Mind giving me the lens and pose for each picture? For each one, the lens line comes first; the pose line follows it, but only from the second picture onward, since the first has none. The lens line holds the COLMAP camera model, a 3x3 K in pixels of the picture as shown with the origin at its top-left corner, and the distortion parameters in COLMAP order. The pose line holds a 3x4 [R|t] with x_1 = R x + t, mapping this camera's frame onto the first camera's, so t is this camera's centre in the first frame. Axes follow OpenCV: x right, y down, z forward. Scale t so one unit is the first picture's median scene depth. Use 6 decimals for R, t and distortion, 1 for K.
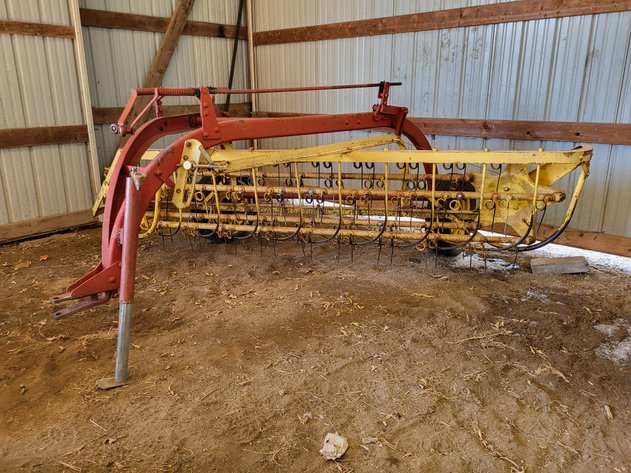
lens RADIAL K [[474.0, 0, 314.4], [0, 474.0, 237.1], [0, 0, 1]] dist [0.040716, -0.031554]
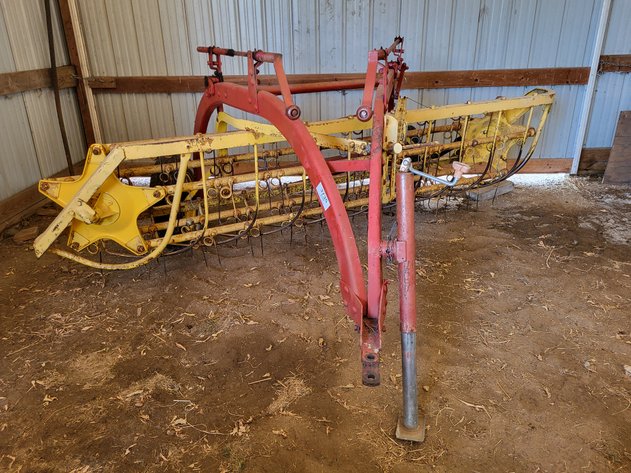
lens RADIAL K [[474.0, 0, 314.3], [0, 474.0, 234.3], [0, 0, 1]] dist [0.040716, -0.031554]
pose [[0.776127, -0.245713, 0.580734, -0.582114], [0.199224, 0.969334, 0.143877, -0.097576], [-0.598278, 0.004030, 0.801278, 0.292530]]
